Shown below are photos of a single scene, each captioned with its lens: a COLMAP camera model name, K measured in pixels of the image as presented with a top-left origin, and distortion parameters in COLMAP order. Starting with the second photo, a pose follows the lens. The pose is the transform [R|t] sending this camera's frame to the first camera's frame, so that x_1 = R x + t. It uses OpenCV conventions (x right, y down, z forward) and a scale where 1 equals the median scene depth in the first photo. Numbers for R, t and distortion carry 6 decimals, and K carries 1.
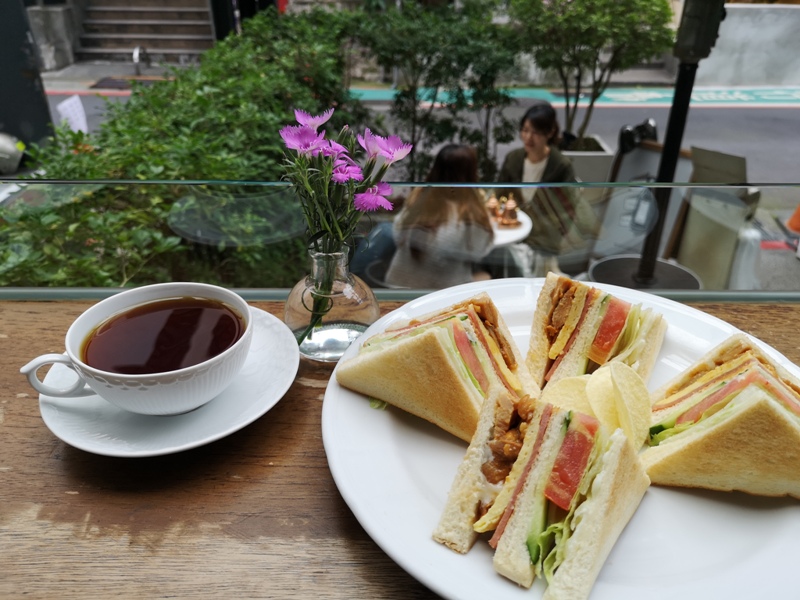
lens RADIAL K [[643.9, 0, 404.6], [0, 643.9, 298.2], [0, 0, 1]] dist [0.041602, -0.052460]
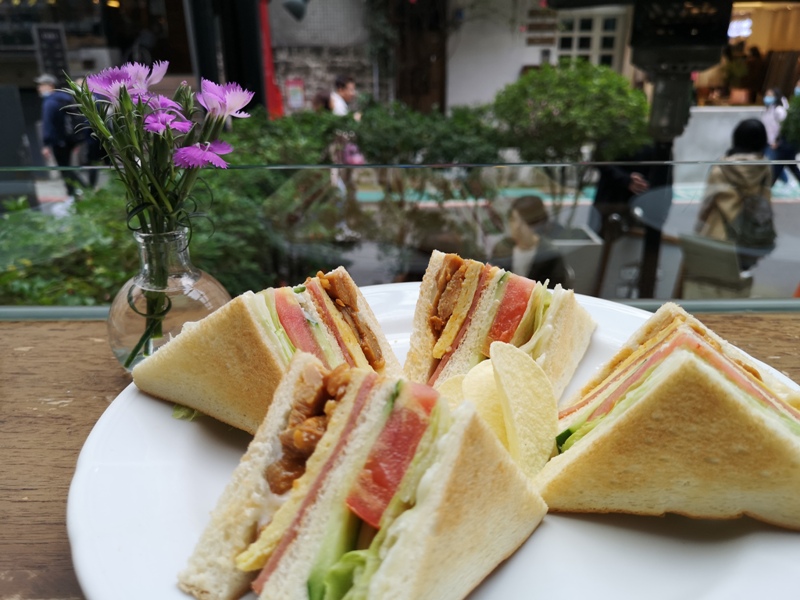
lens RADIAL K [[643.9, 0, 406.6], [0, 643.9, 299.2], [0, 0, 1]] dist [0.041602, -0.052460]
pose [[0.999900, -0.013938, -0.002395, 0.216355], [0.013380, 0.987186, -0.159012, 0.160333], [0.004581, 0.158964, 0.987274, 0.269051]]
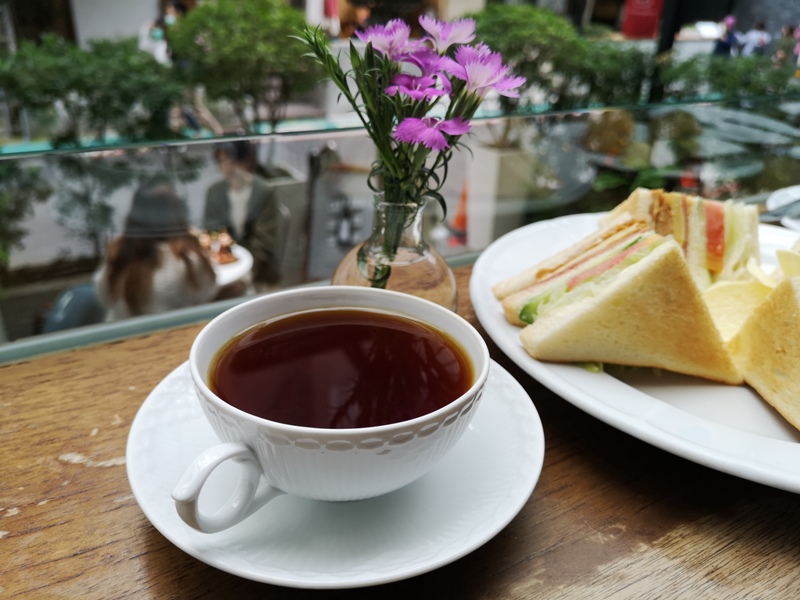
lens RADIAL K [[643.9, 0, 401.1], [0, 643.9, 304.6], [0, 0, 1]] dist [0.041602, -0.052460]
pose [[0.859592, -0.204659, 0.468206, -0.614576], [0.230421, 0.973088, 0.002314, 0.037333], [-0.456079, 0.105895, 0.883616, 0.407321]]
